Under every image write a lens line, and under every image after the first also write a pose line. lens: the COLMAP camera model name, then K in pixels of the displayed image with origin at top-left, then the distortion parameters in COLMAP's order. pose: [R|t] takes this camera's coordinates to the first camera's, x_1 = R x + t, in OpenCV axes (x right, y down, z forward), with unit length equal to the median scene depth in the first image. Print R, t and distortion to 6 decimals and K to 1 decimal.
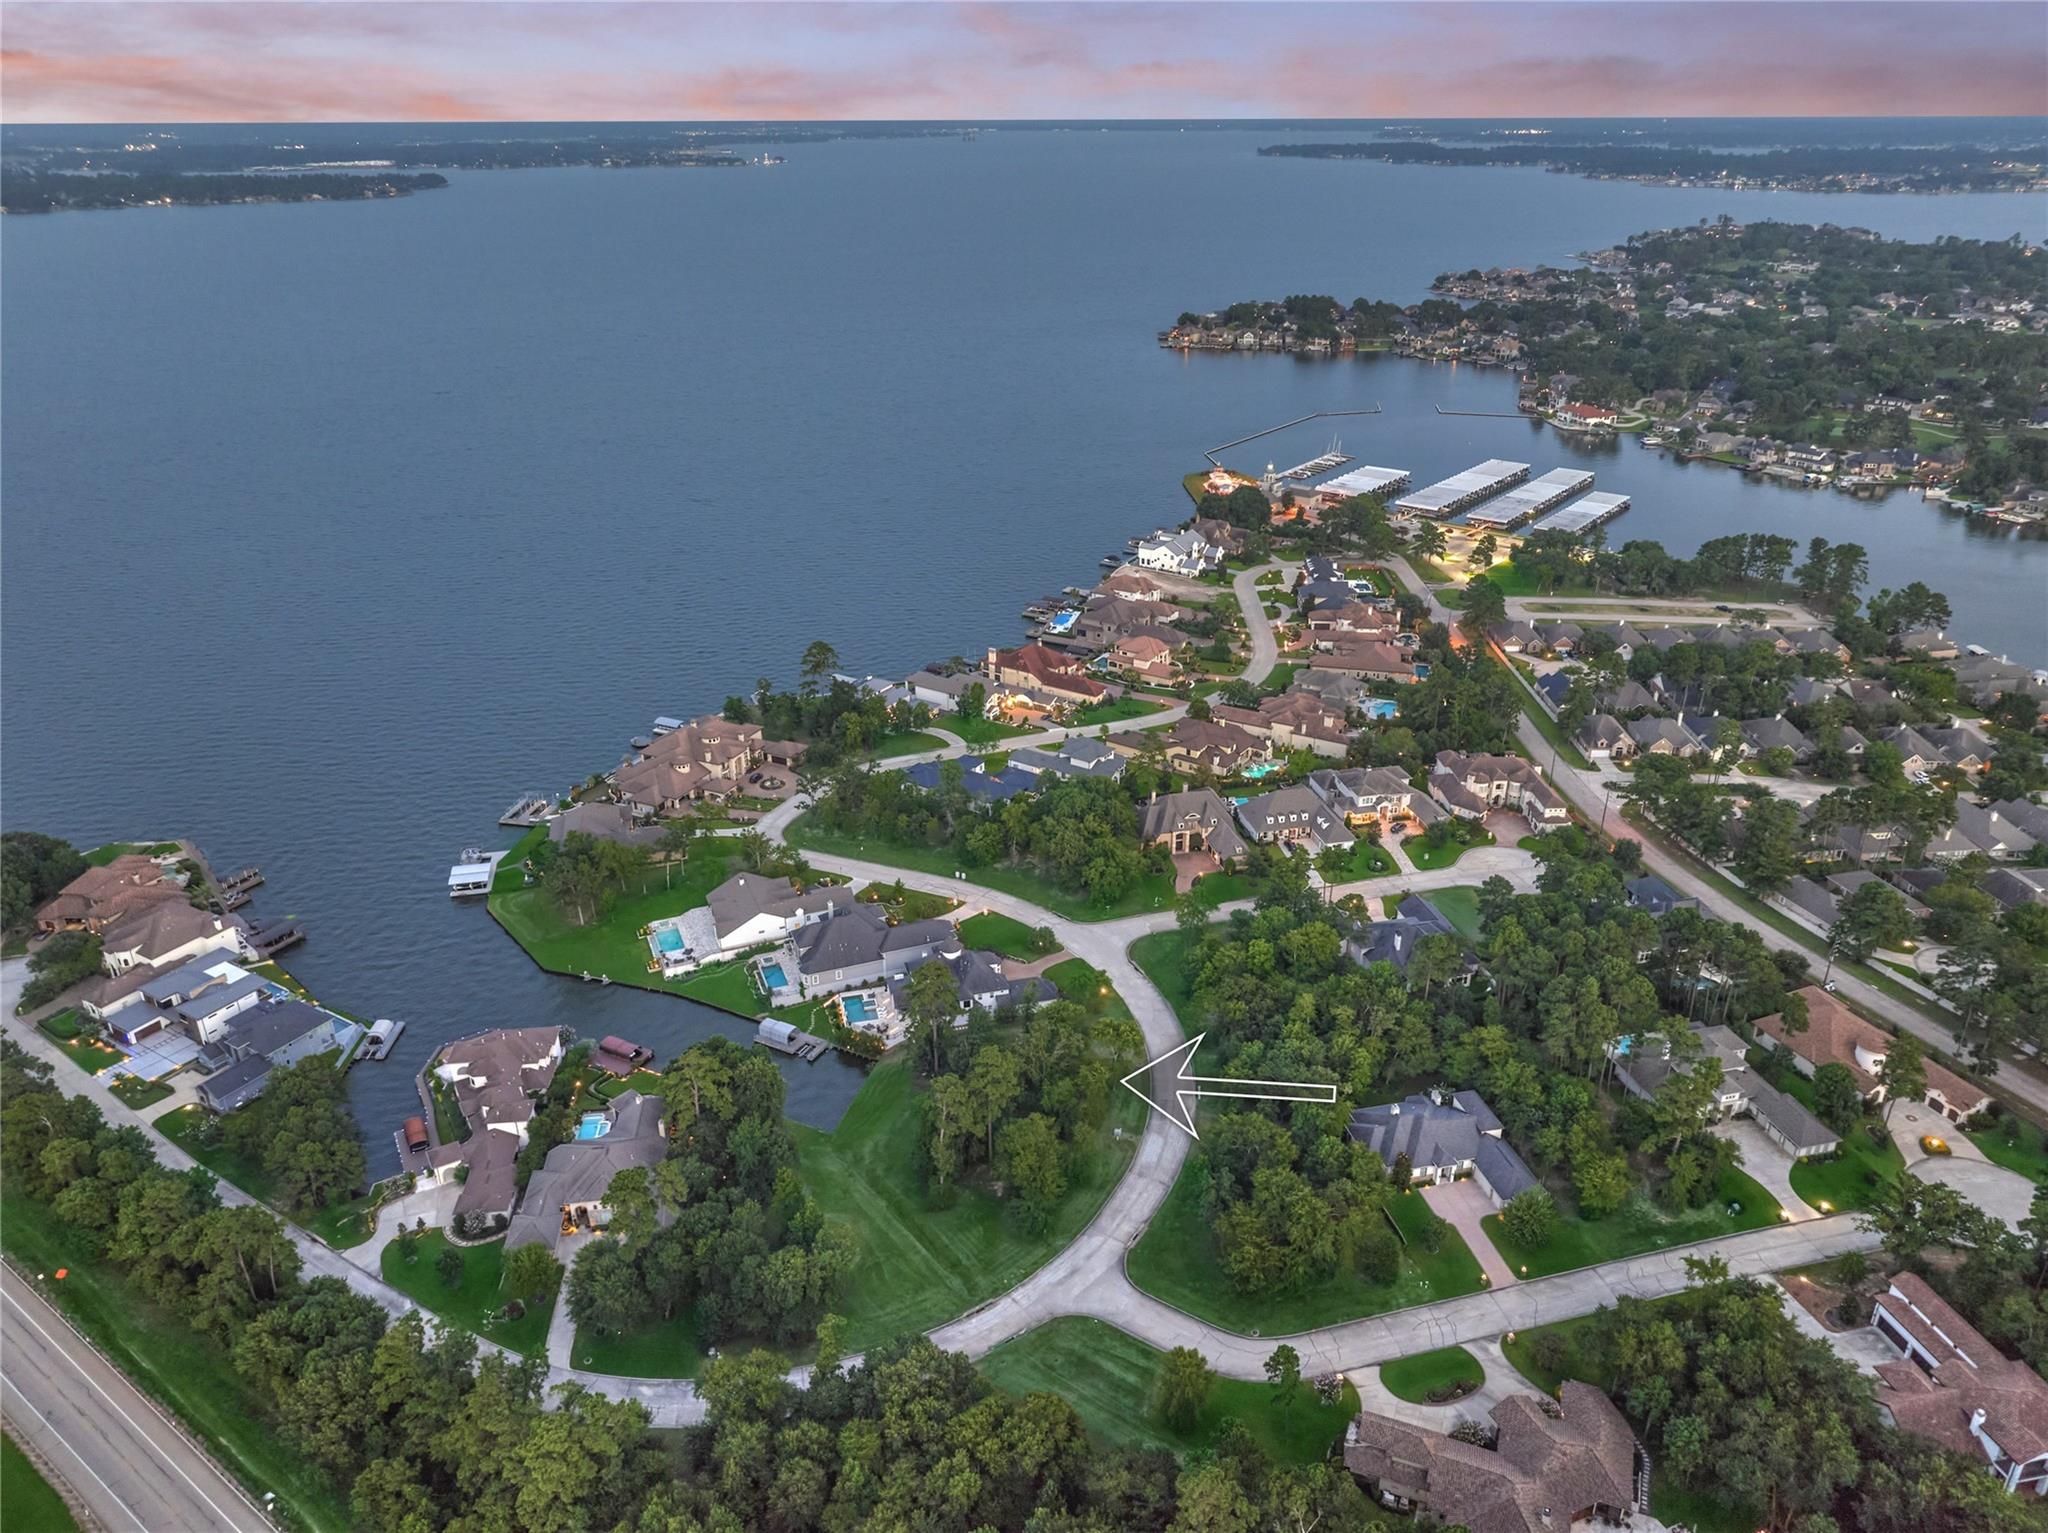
lens RADIAL K [[1431.1, 0, 1033.6], [0, 1431.1, 726.3], [0, 0, 1]] dist [-0.044017, 0.019138]
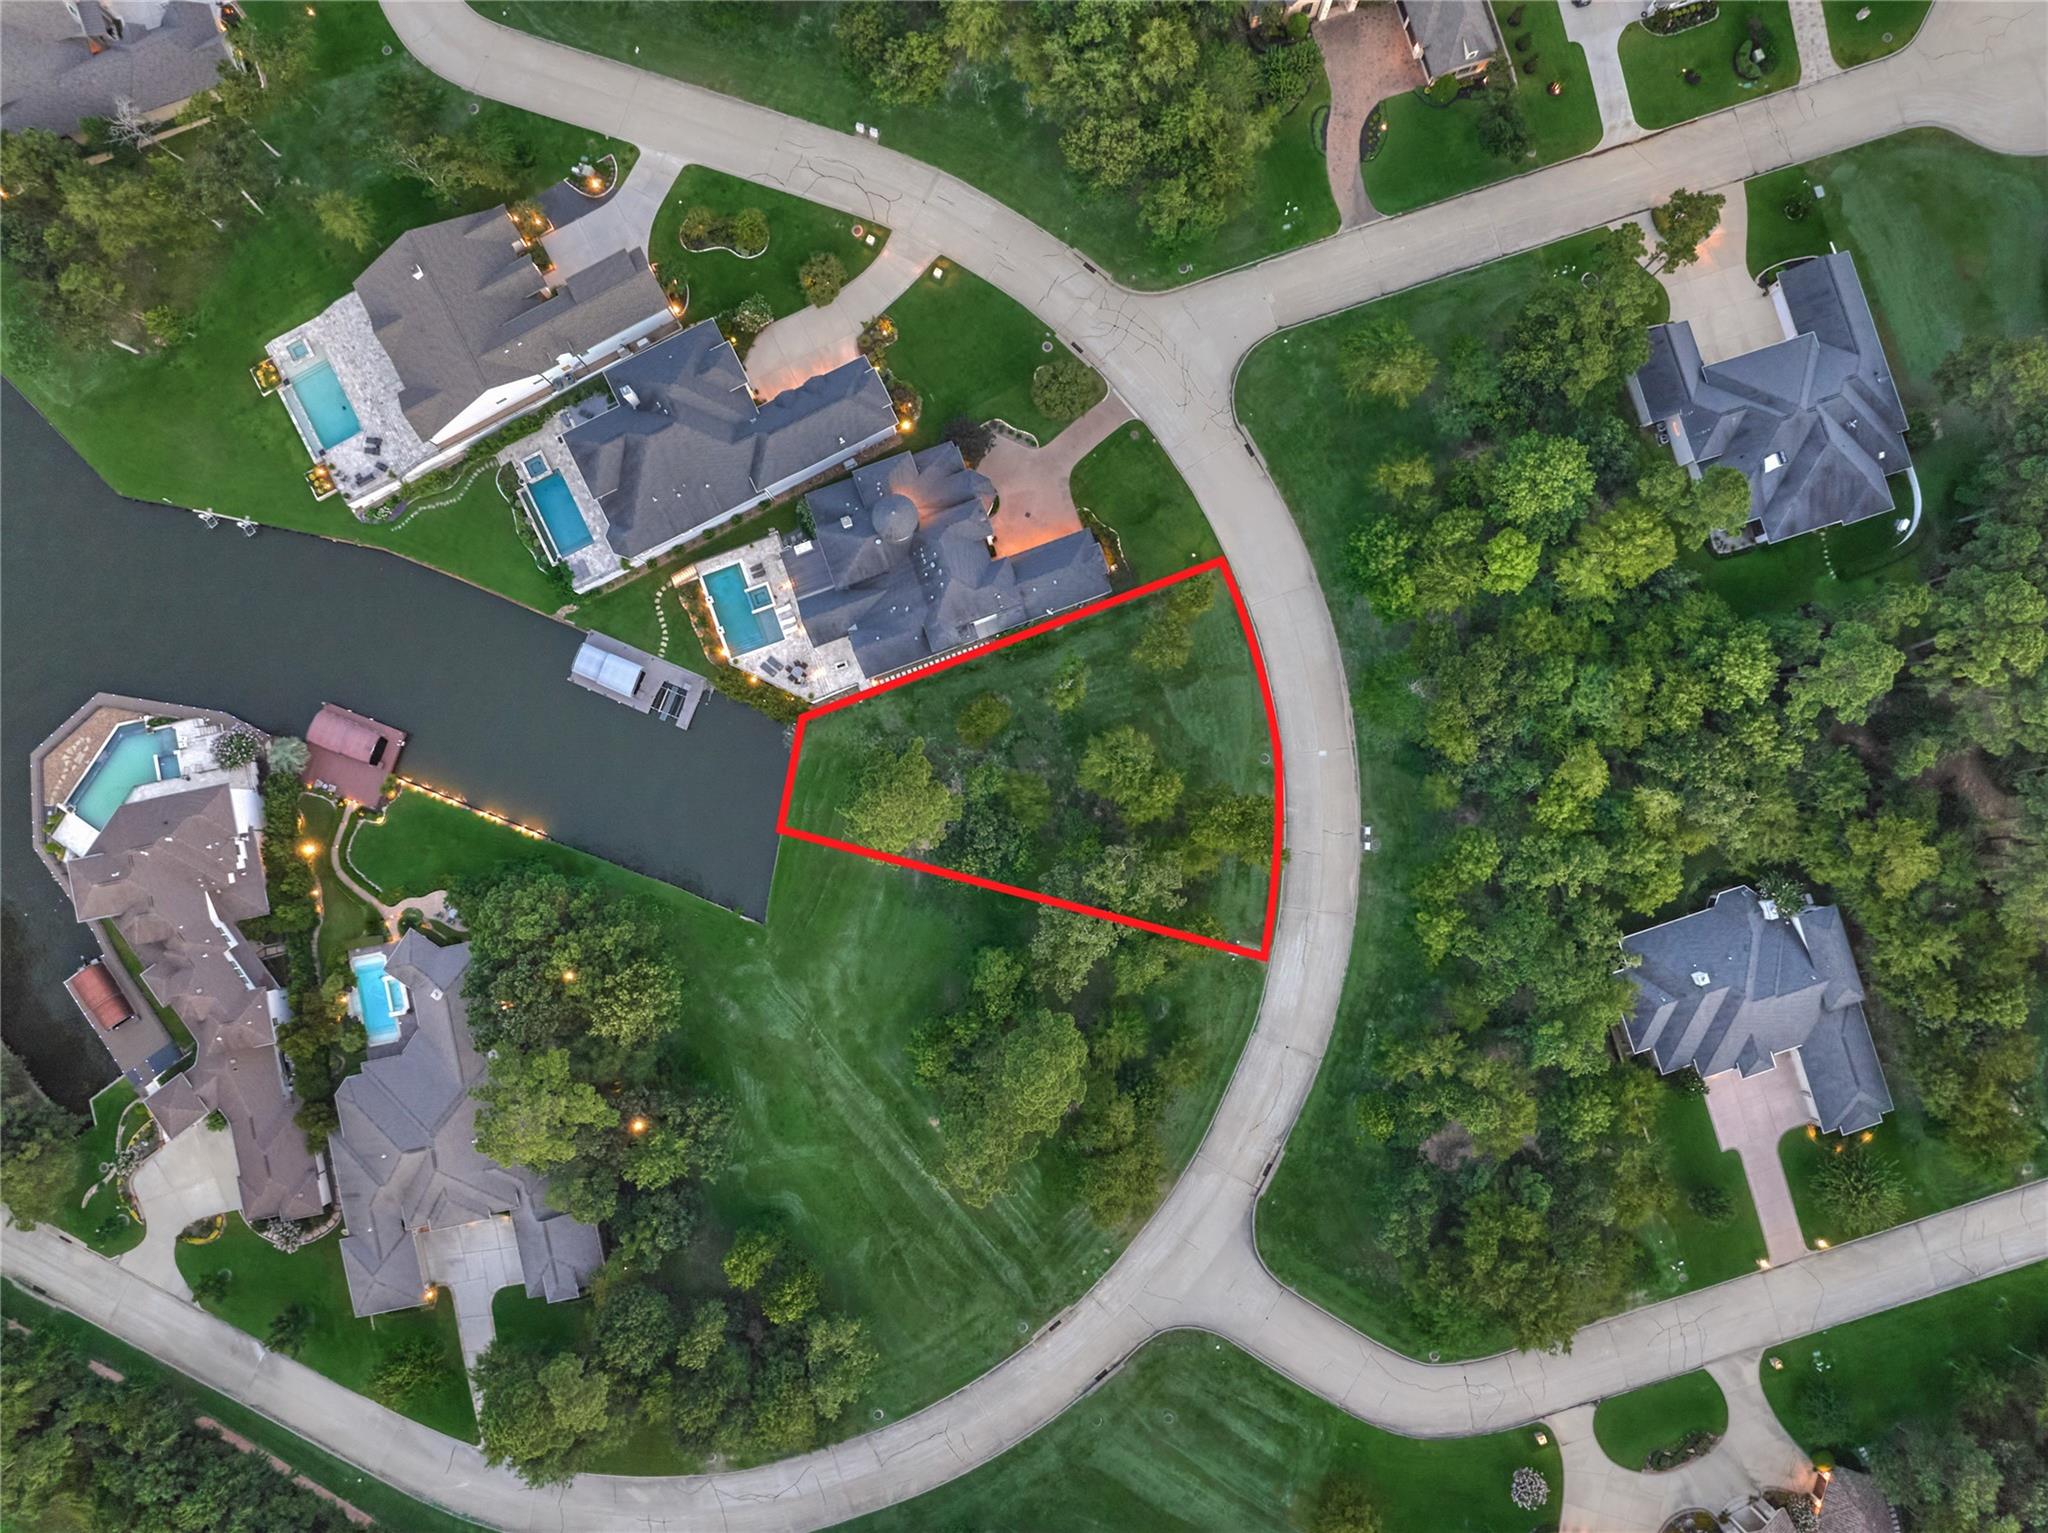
lens RADIAL K [[1431.1, 0, 1033.6], [0, 1431.1, 726.3], [0, 0, 1]] dist [-0.044017, 0.019138]
pose [[0.996025, -0.088457, 0.010463, -0.020929], [0.027426, 0.416310, 0.908809, -0.267582], [-0.084746, -0.904910, 0.417081, 0.702826]]
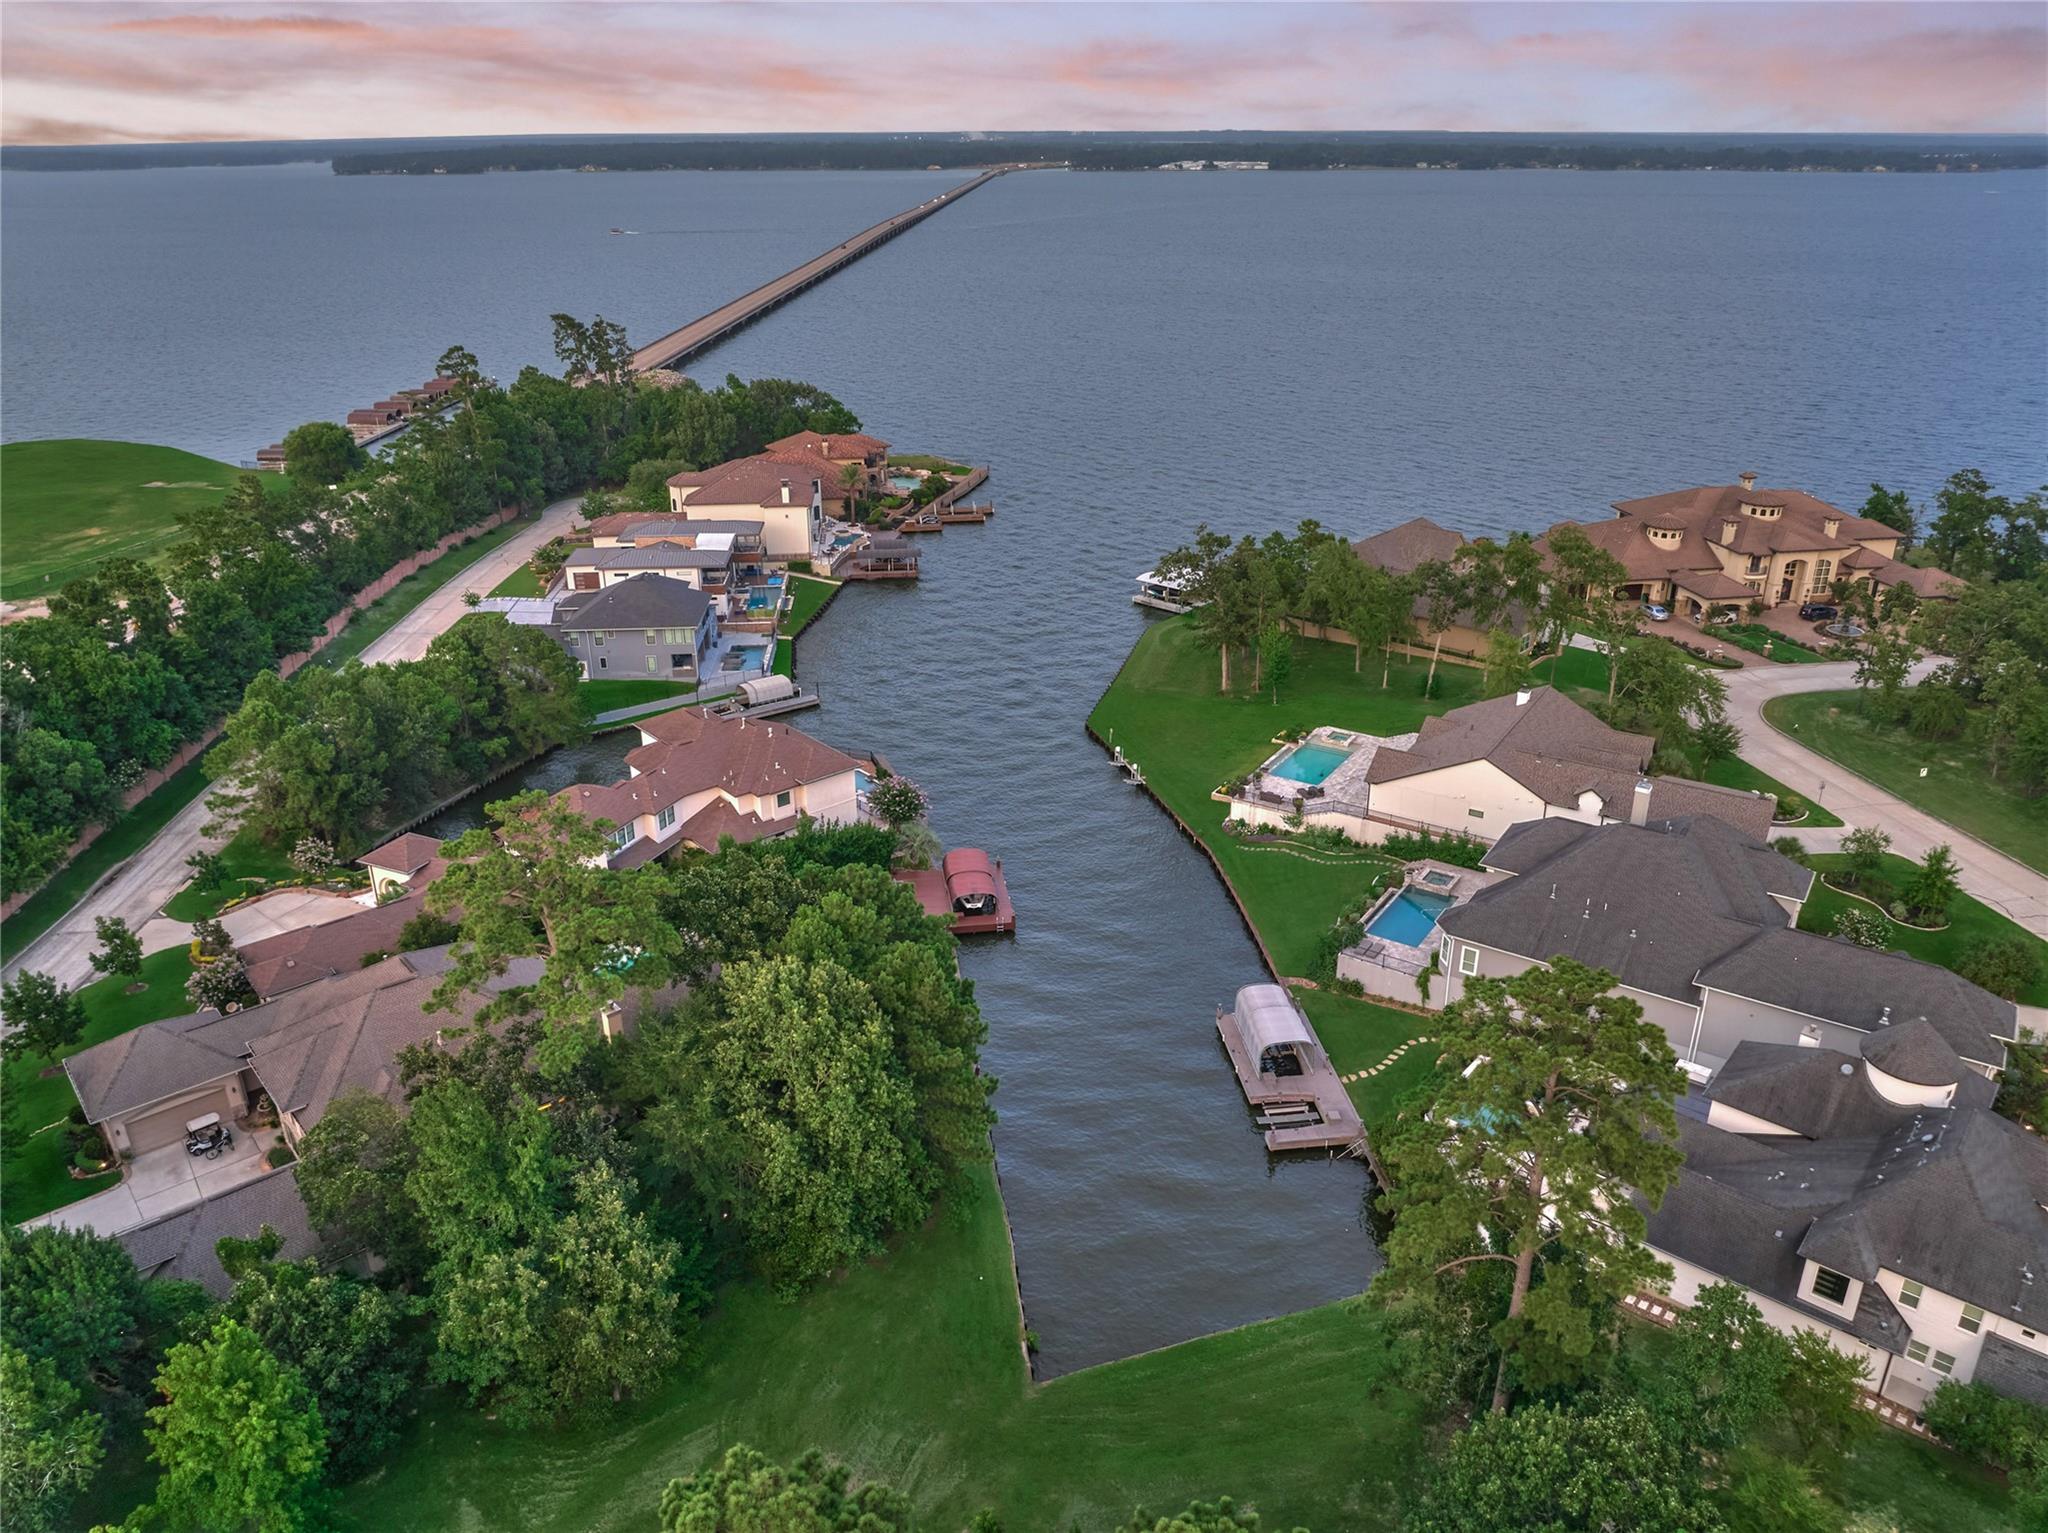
lens RADIAL K [[1448.6, 0, 1047.0], [0, 1448.6, 770.8], [0, 0, 1]] dist [-0.041396, 0.003932]
pose [[0.567043, 0.329670, -0.754838, 0.027266], [-0.326762, 0.931249, 0.161249, 0.114732], [0.756101, 0.155217, 0.635782, 0.705643]]
